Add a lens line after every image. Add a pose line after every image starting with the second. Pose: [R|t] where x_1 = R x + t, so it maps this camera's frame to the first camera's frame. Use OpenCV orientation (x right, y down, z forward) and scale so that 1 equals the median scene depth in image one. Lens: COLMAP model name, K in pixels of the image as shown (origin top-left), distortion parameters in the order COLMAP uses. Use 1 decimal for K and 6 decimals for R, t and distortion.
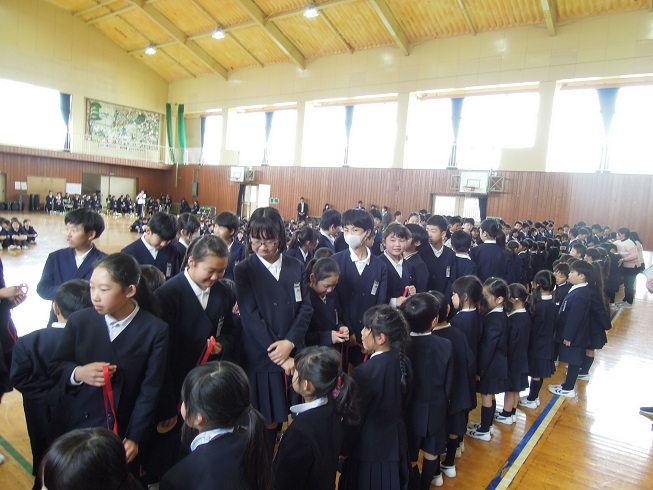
lens RADIAL K [[466.7, 0, 326.5], [0, 466.7, 245.0], [0, 0, 1]] dist [-0.004173, -0.003764]
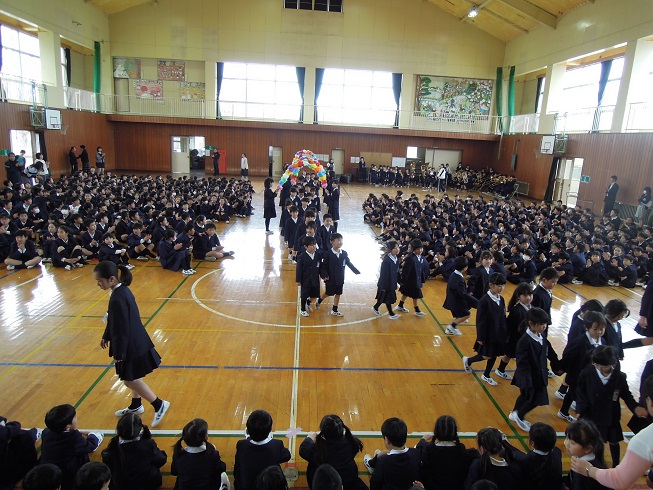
lens RADIAL K [[466.7, 0, 326.5], [0, 466.7, 245.0], [0, 0, 1]] dist [-0.004173, -0.003764]
pose [[0.642311, 0.135494, -0.754373, 0.189515], [-0.083444, 0.990762, 0.106904, -0.029982], [0.761888, -0.005717, 0.647683, 0.157135]]
